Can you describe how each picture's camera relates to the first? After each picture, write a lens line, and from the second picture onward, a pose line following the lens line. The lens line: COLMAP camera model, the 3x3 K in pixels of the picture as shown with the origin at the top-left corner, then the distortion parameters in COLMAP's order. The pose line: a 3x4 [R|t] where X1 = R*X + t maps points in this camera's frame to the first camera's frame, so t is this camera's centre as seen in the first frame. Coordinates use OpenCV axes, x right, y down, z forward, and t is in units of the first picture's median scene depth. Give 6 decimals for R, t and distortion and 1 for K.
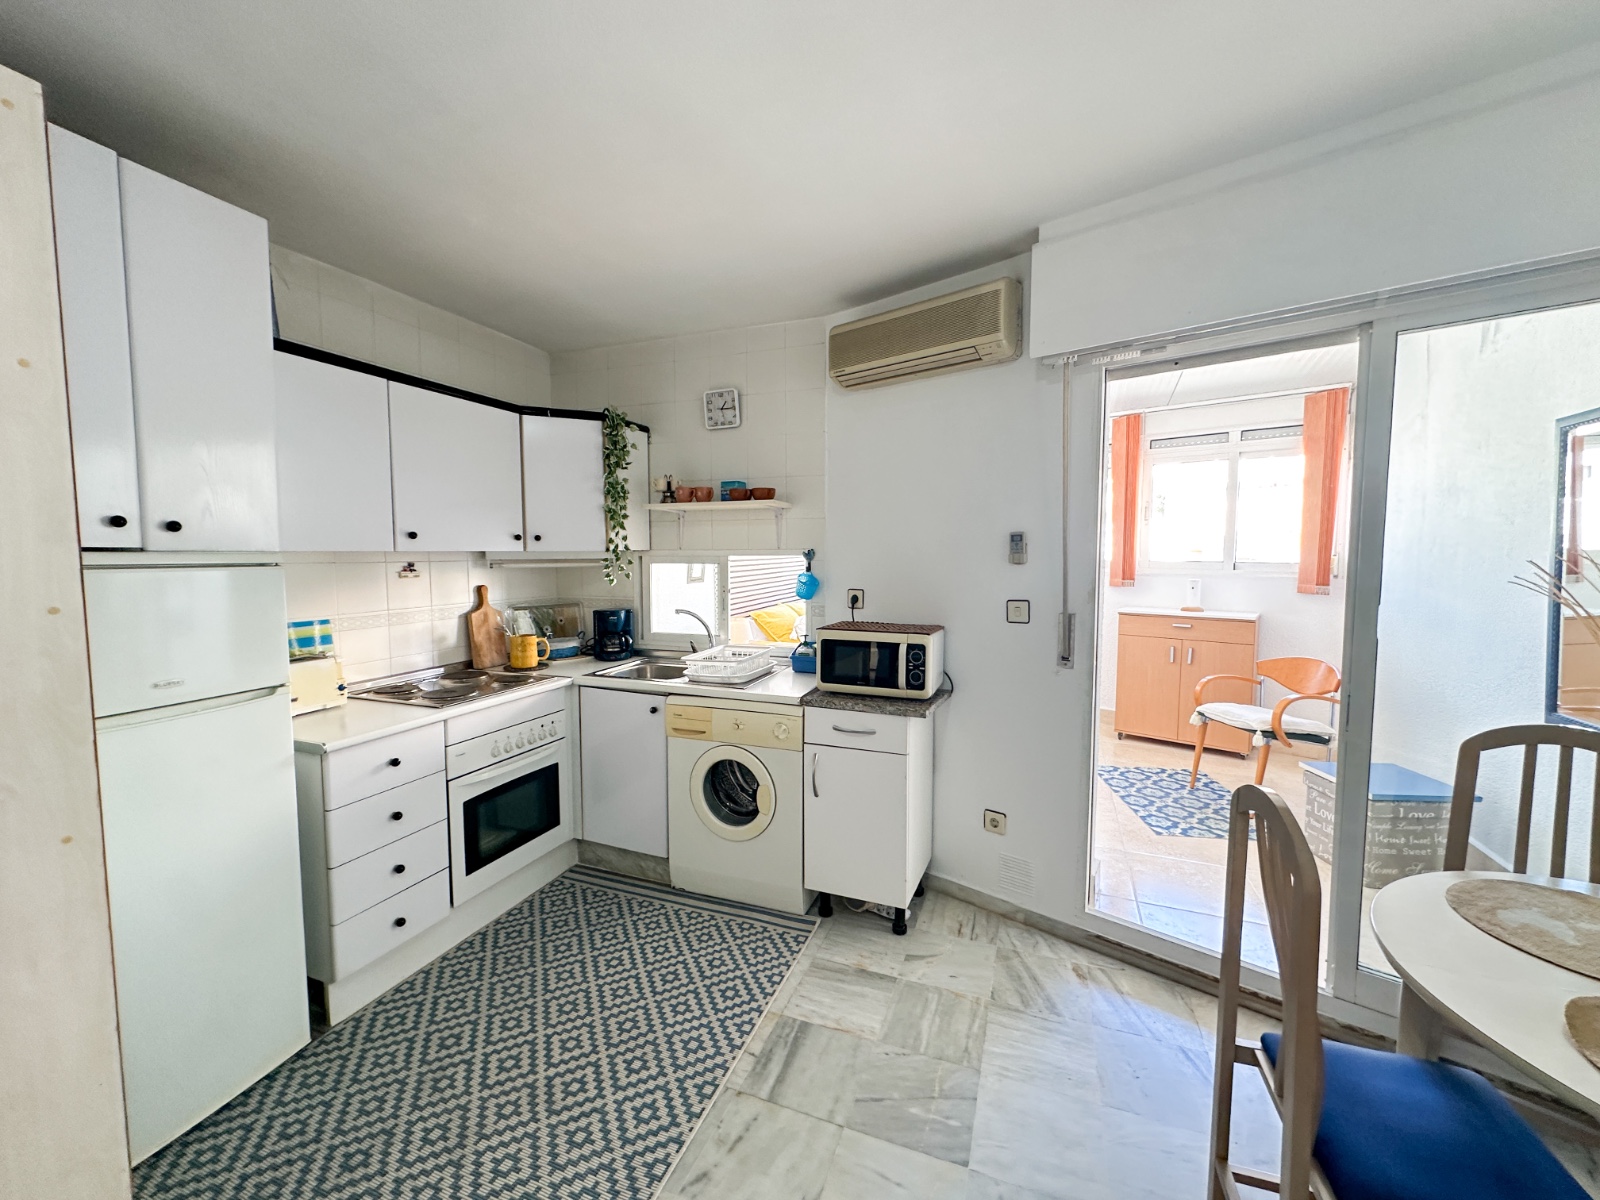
lens RADIAL K [[634.7, 0, 801.2], [0, 634.7, 597.3], [0, 0, 1]] dist [-0.000752, 0.000073]
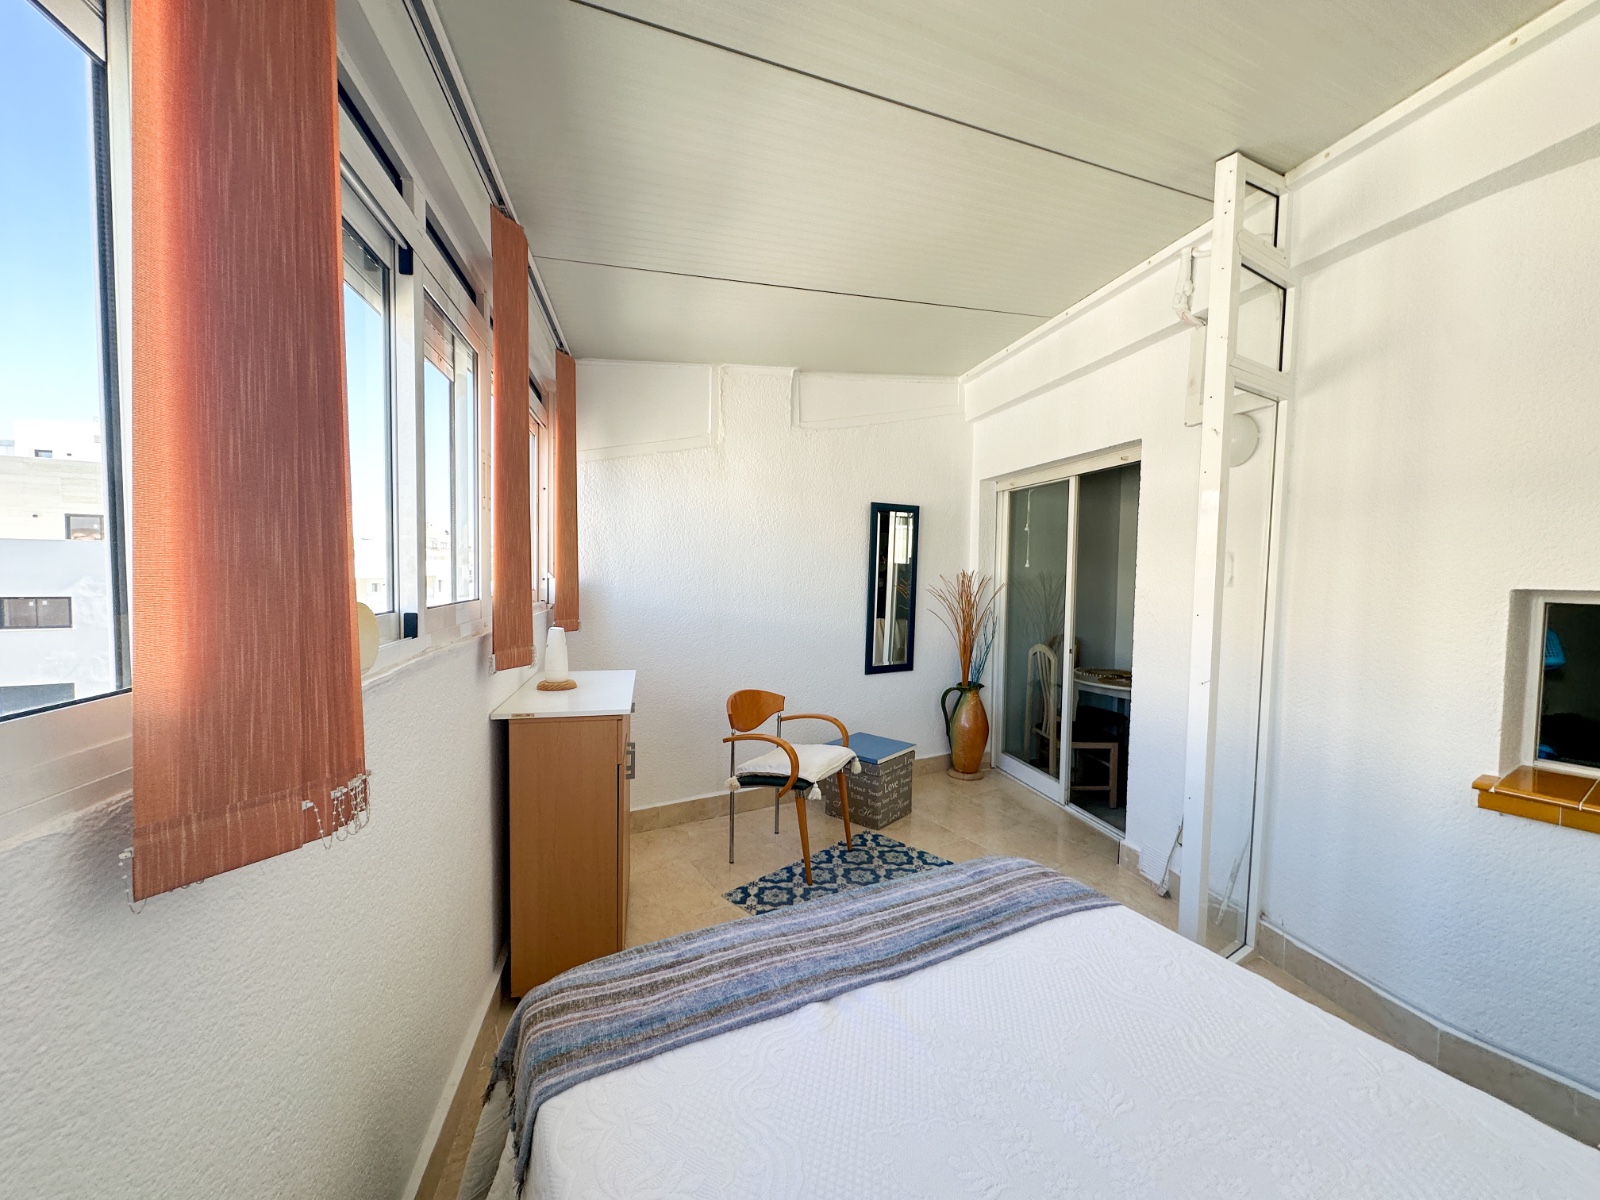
lens RADIAL K [[634.7, 0, 801.2], [0, 634.7, 597.3], [0, 0, 1]] dist [-0.000752, 0.000073]
pose [[-0.795640, -0.038699, 0.604532, 0.222758], [0.027922, 0.994554, 0.100414, -0.163906], [-0.605126, 0.096773, -0.790226, 2.071127]]
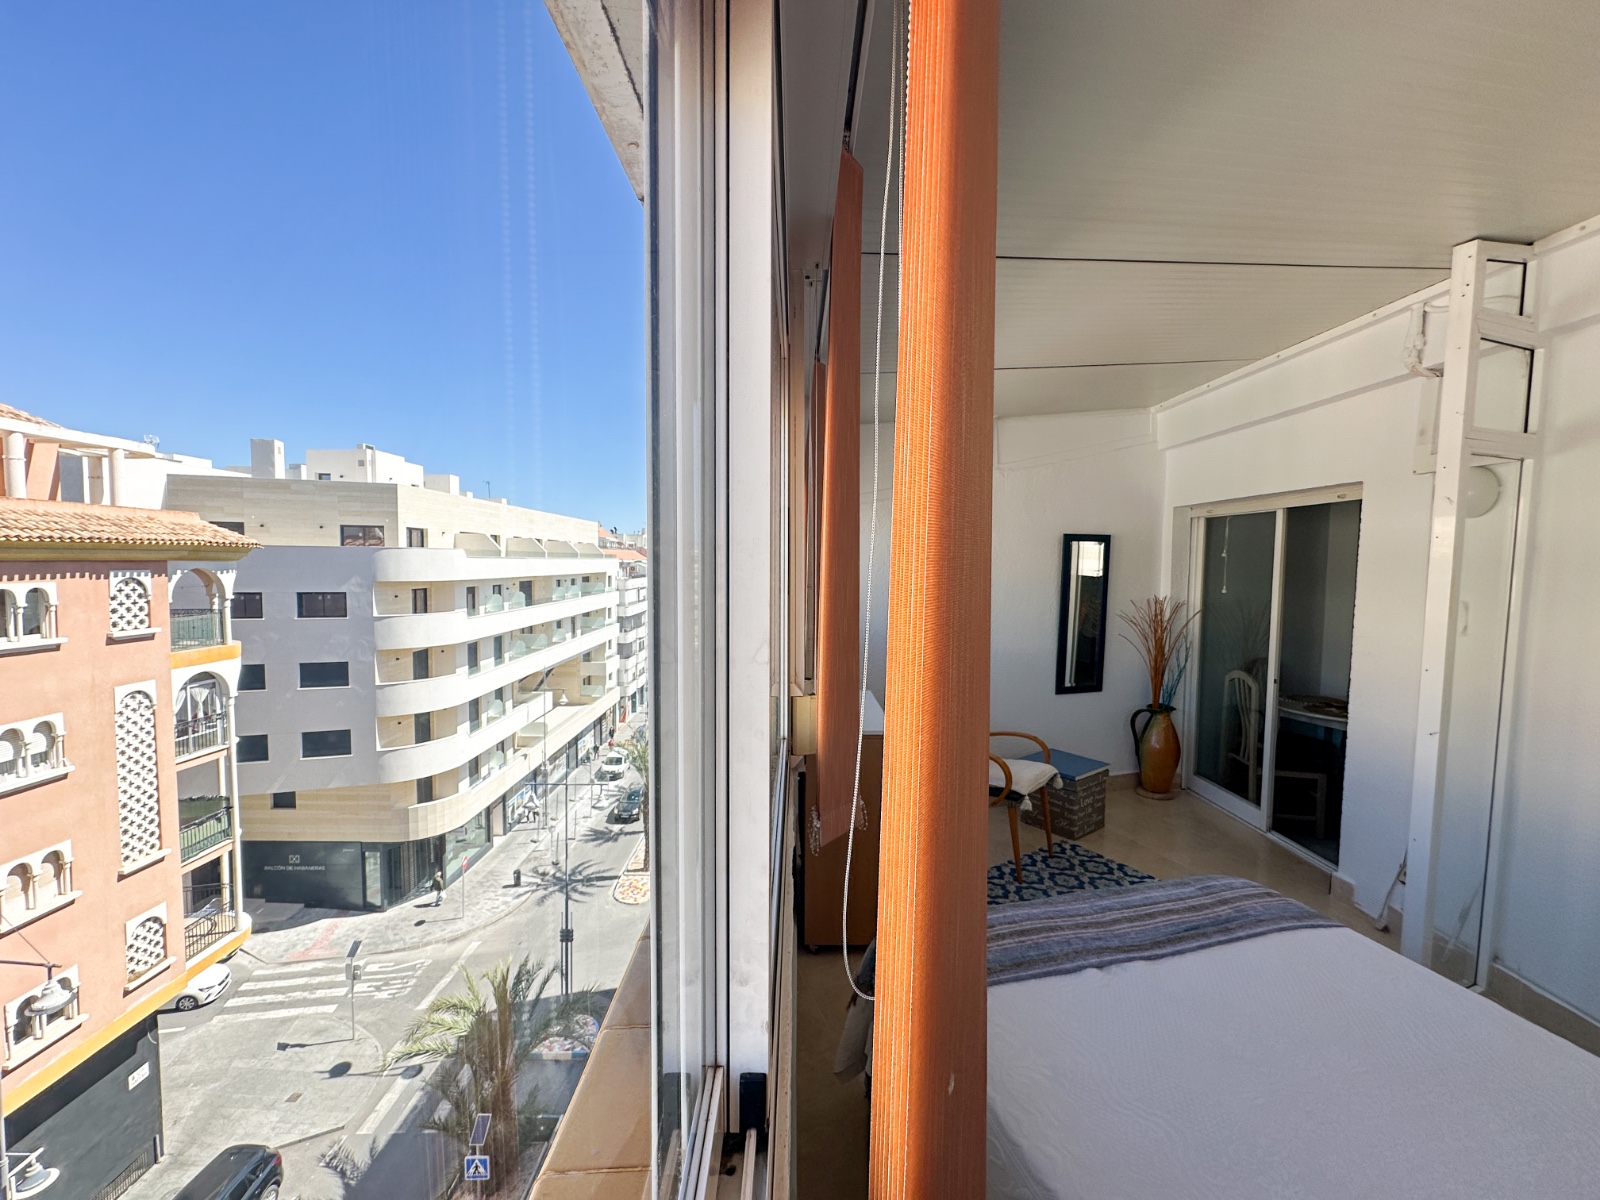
lens RADIAL K [[634.7, 0, 801.2], [0, 634.7, 597.3], [0, 0, 1]] dist [-0.000752, 0.000073]
pose [[-0.647427, -0.049744, 0.760502, 0.208826], [0.043732, 0.993799, 0.102233, -0.262237], [-0.760872, 0.099447, -0.641237, 2.304014]]
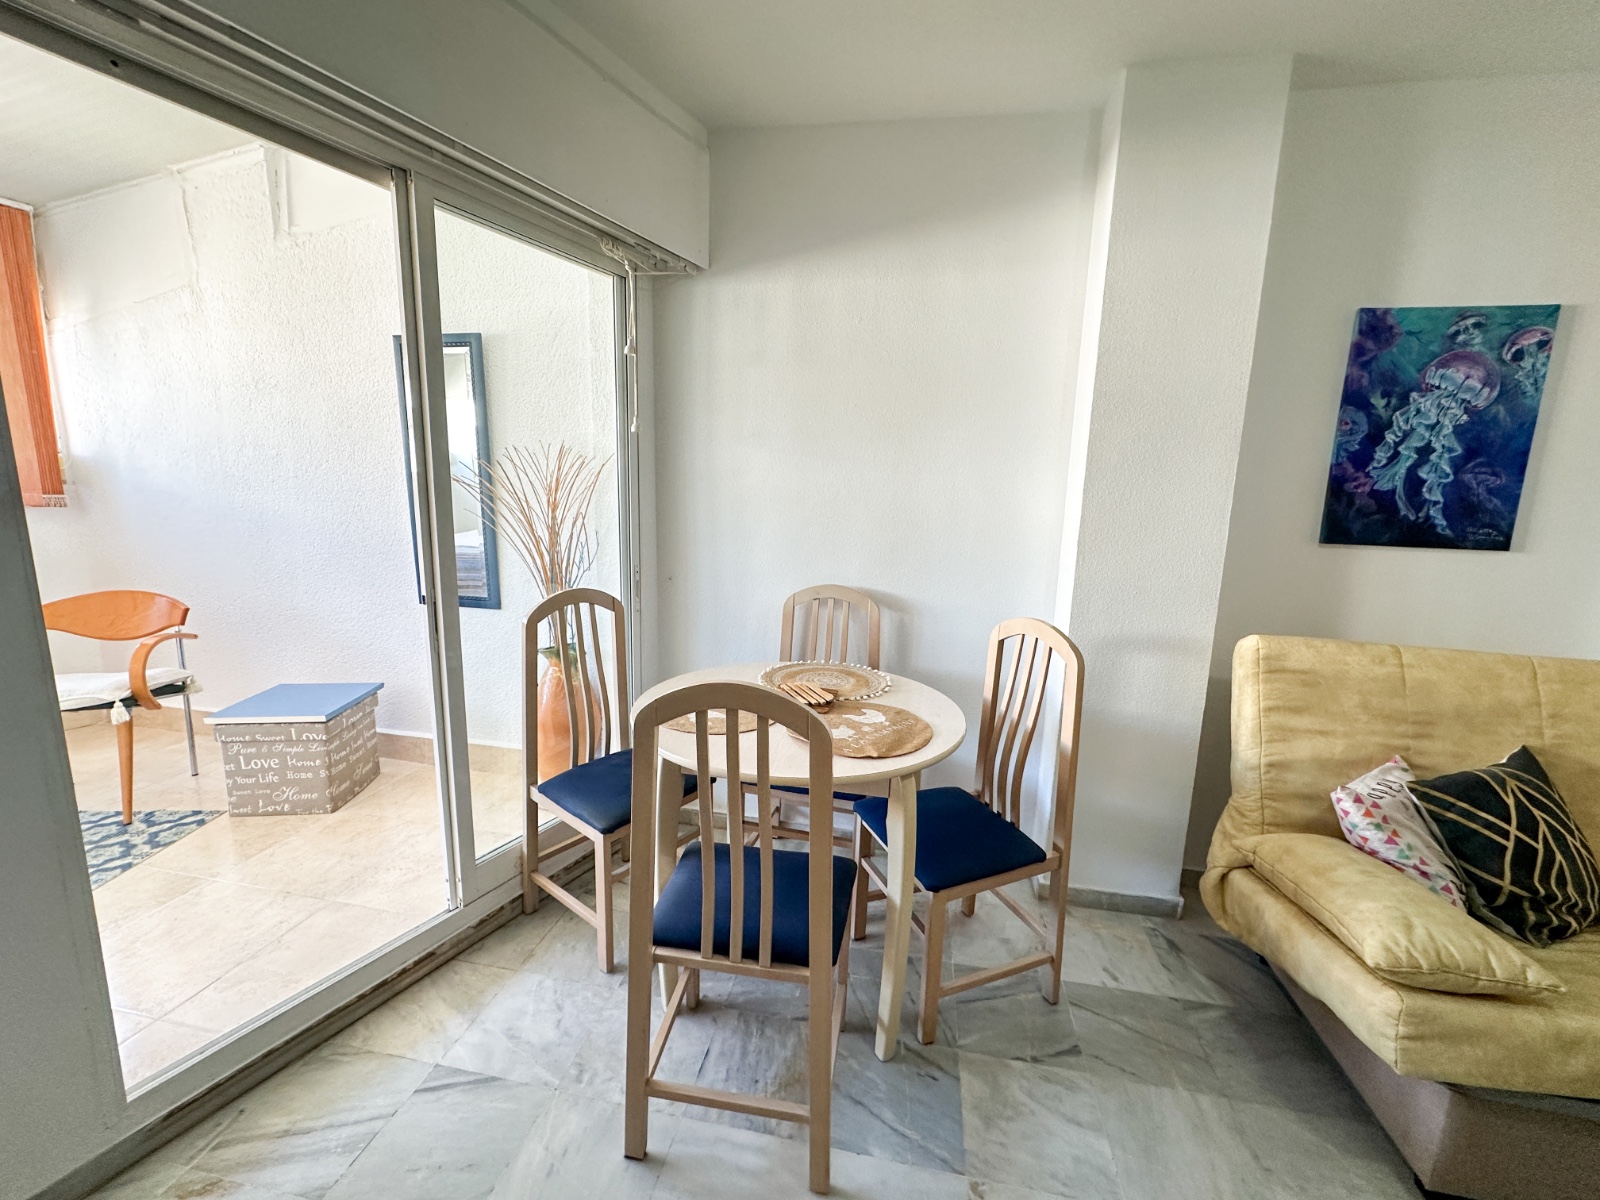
lens RADIAL K [[634.7, 0, 801.2], [0, 634.7, 597.3], [0, 0, 1]] dist [-0.000752, 0.000073]
pose [[-0.185250, -0.169195, 0.968016, -0.085944], [0.039366, 0.982998, 0.179347, 0.002059], [-0.981903, 0.071331, -0.175440, 0.426015]]
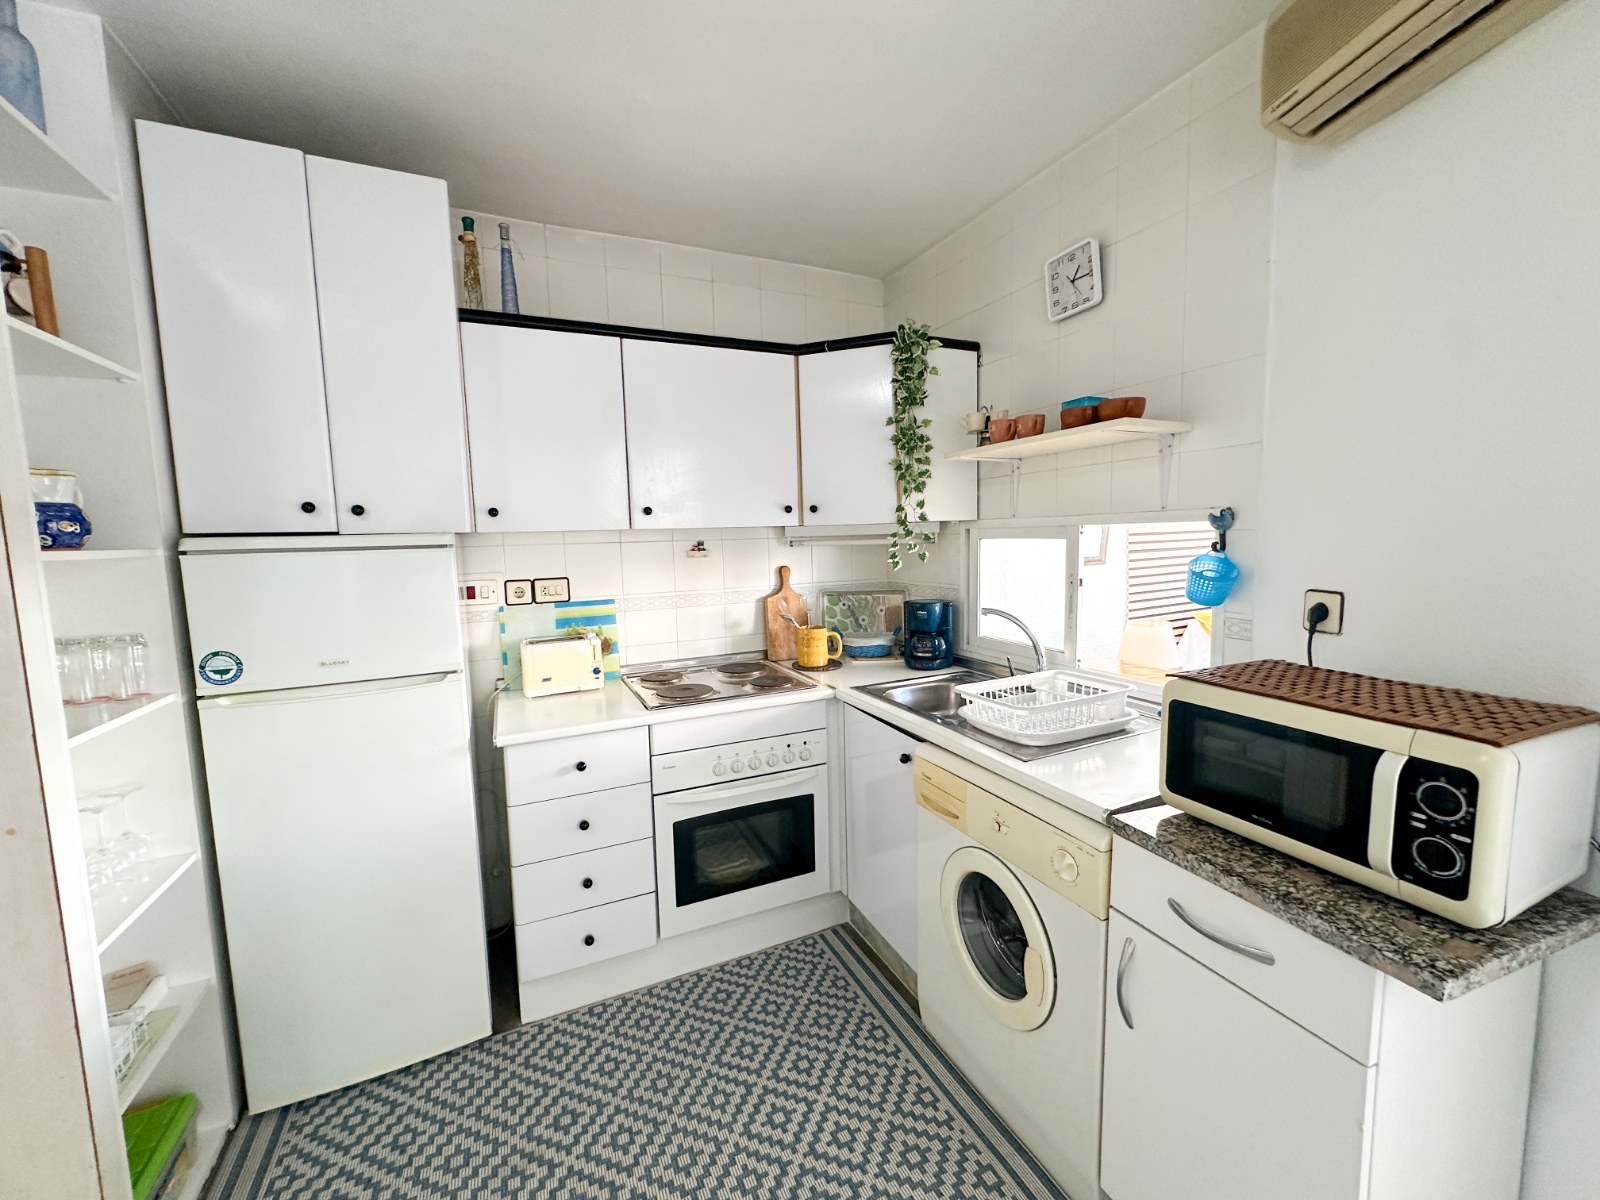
lens RADIAL K [[634.7, 0, 801.2], [0, 634.7, 597.3], [0, 0, 1]] dist [-0.000752, 0.000073]
pose [[0.714532, 0.053166, -0.697580, 0.142796], [-0.025509, 0.998425, 0.049967, -0.022586], [0.699138, -0.017909, 0.714763, 0.429788]]
